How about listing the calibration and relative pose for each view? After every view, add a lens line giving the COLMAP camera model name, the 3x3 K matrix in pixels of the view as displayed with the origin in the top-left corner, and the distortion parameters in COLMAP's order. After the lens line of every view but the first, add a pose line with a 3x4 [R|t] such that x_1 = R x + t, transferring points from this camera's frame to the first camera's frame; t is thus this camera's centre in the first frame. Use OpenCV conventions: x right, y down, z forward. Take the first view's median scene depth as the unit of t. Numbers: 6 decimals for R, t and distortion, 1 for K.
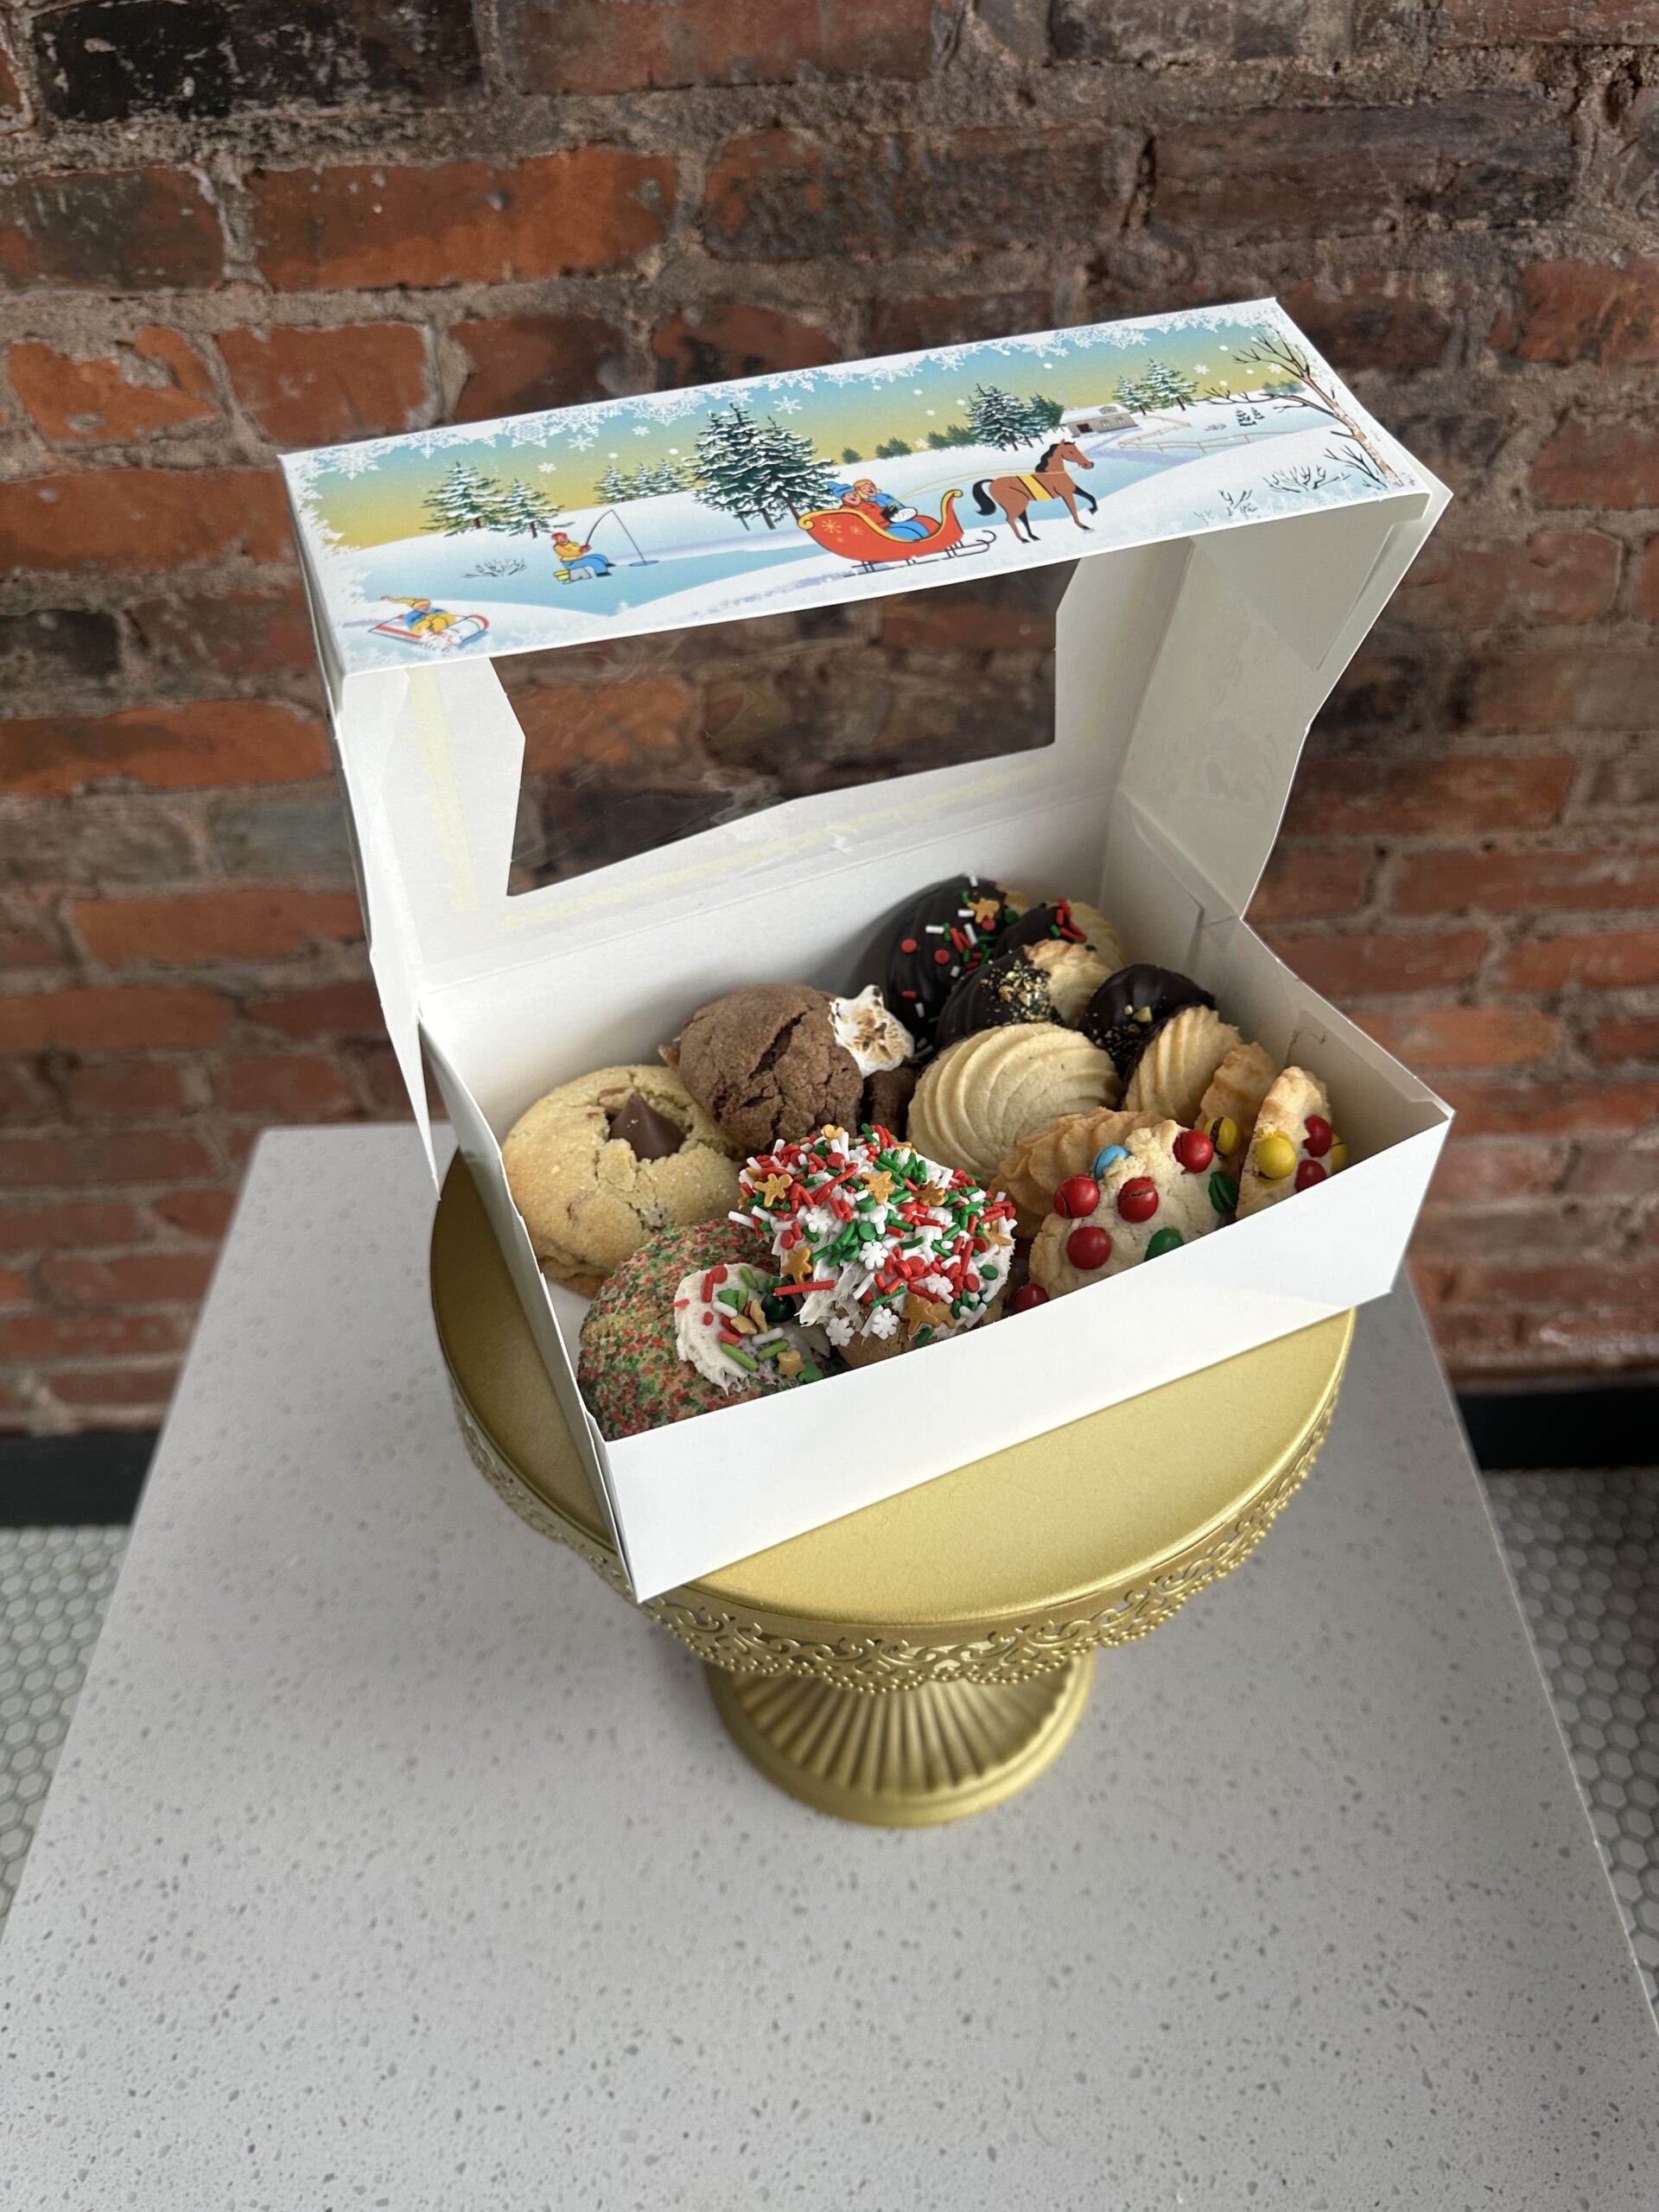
lens RADIAL K [[1597.7, 0, 835.2], [0, 1597.7, 1113.2], [0, 0, 1]] dist [-0.026688, 0.006009]
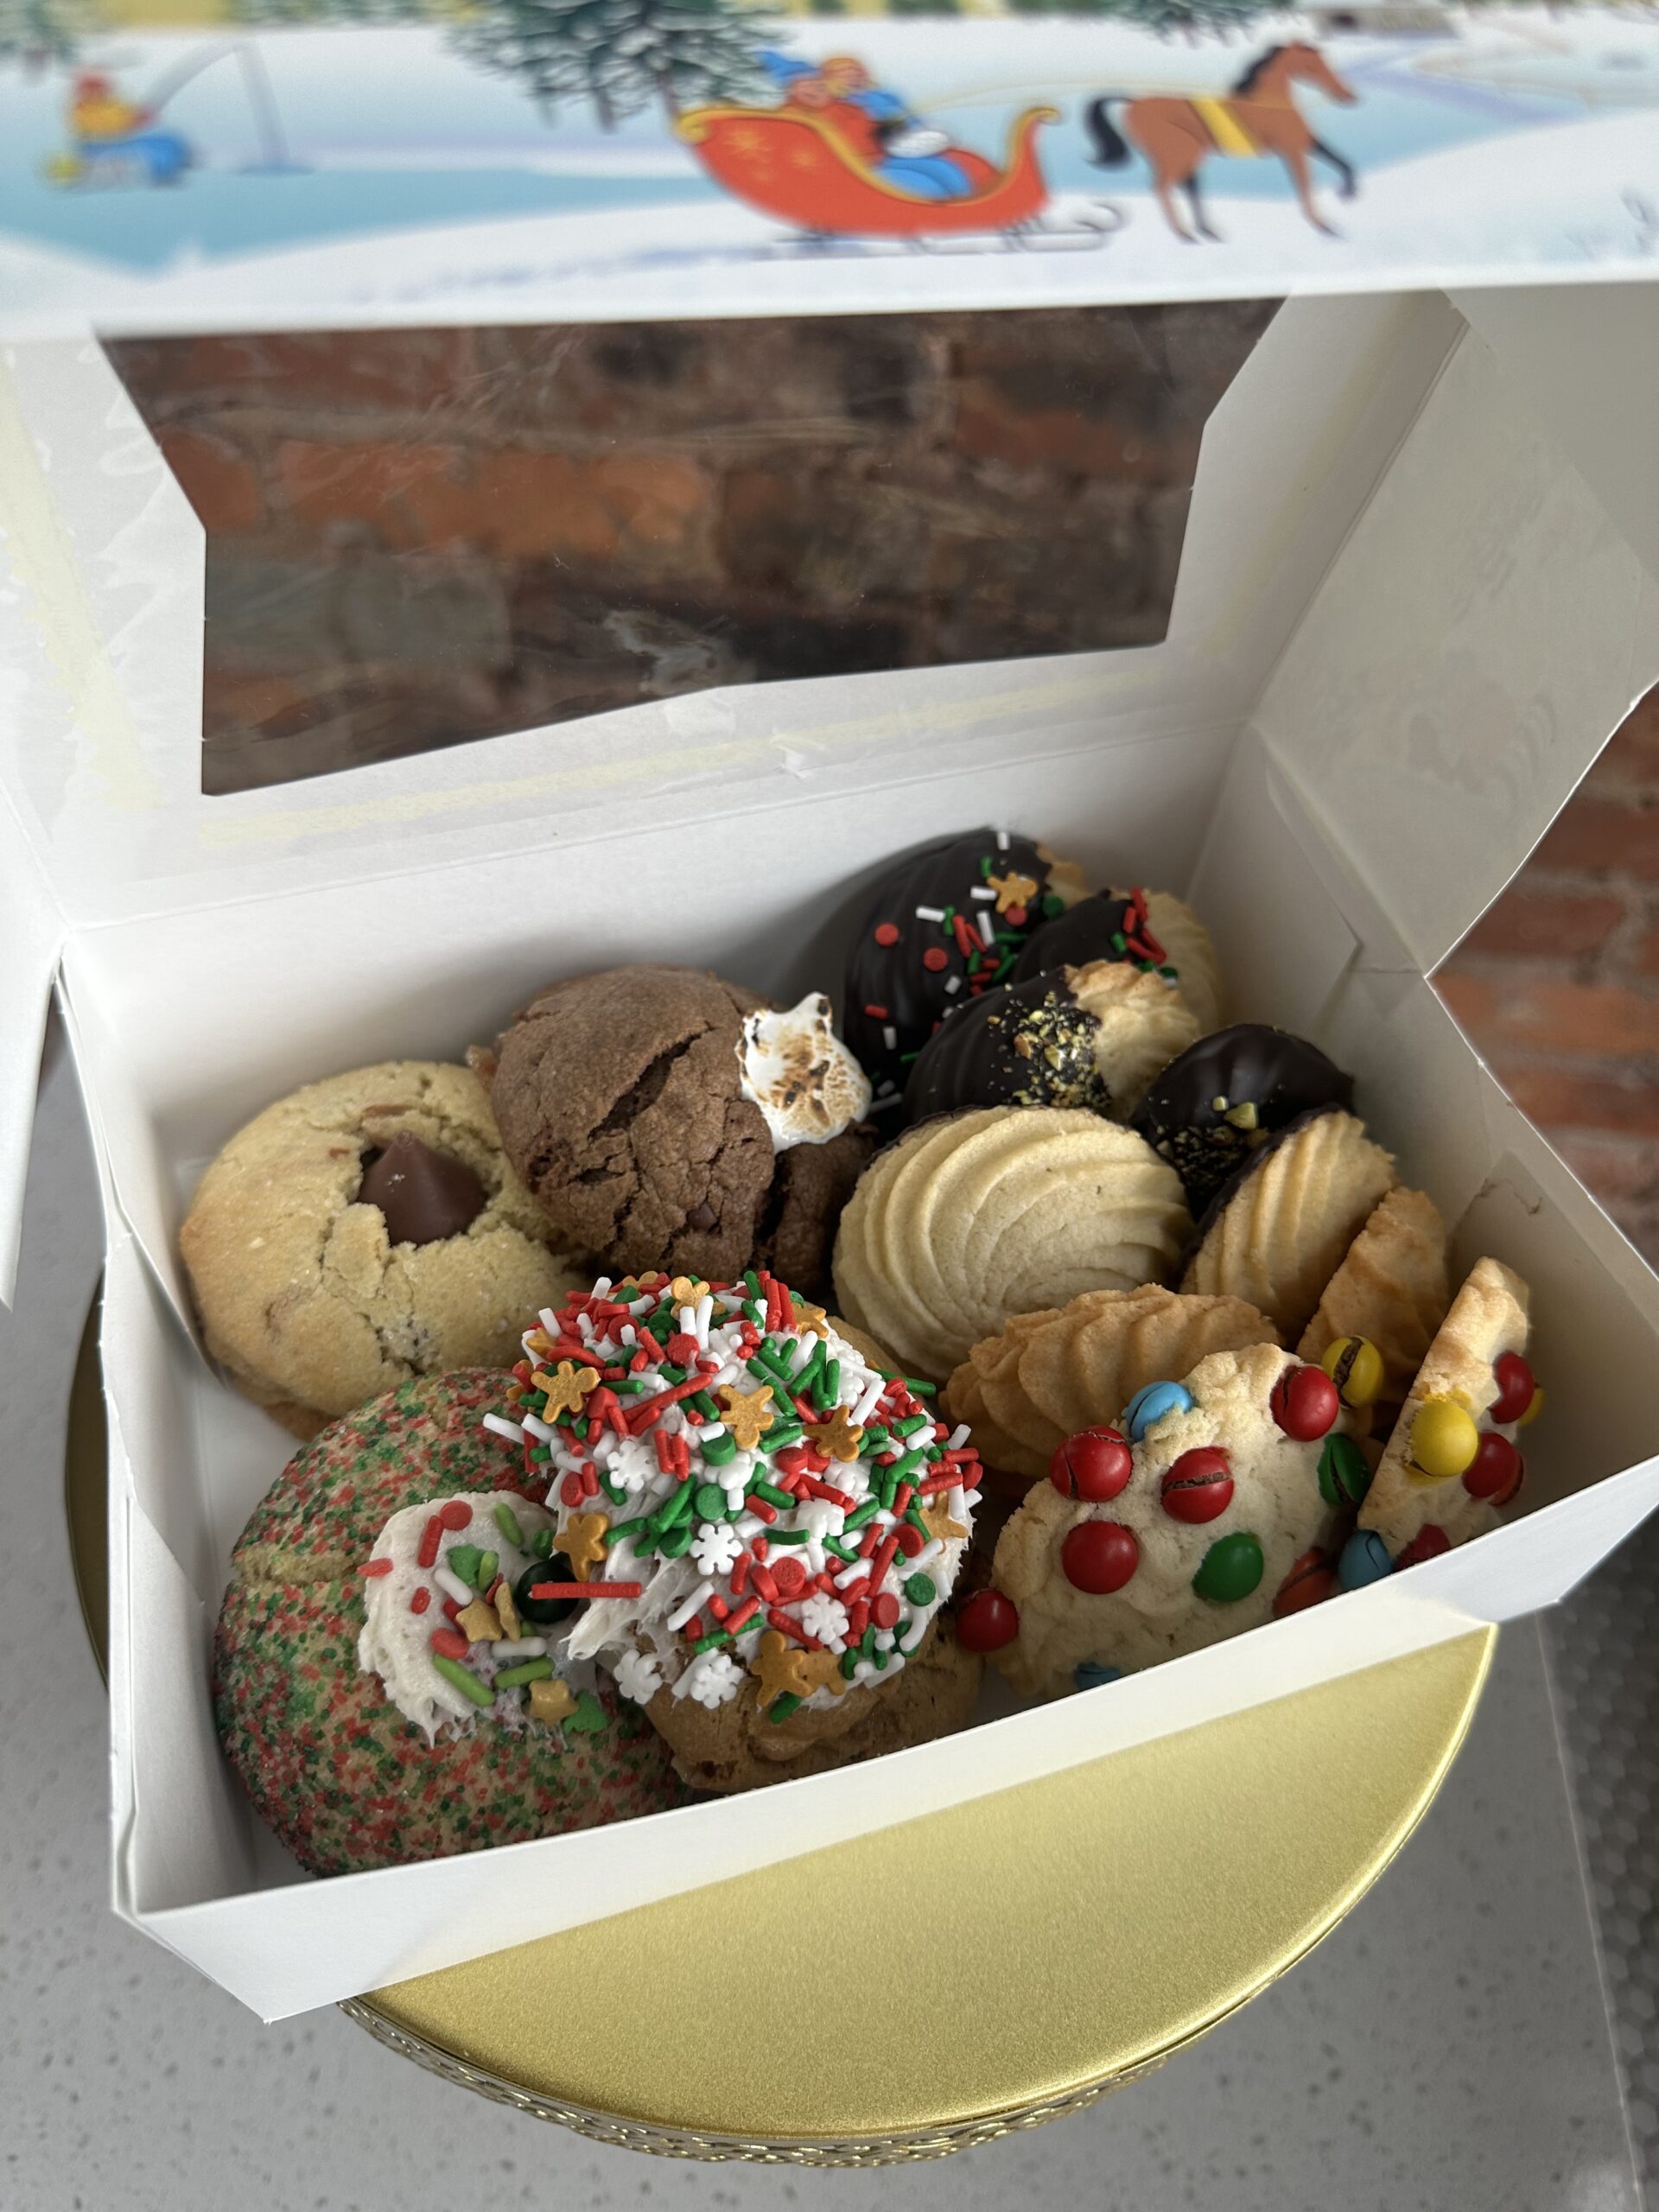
lens RADIAL K [[1631.0, 0, 821.1], [0, 1631.0, 1053.5], [0, 0, 1]] dist [-0.036786, -0.007488]
pose [[0.991061, 0.132647, -0.014226, 0.038760], [-0.131308, 0.988748, 0.071659, -0.108917], [0.023572, -0.069151, 0.997328, 0.377737]]
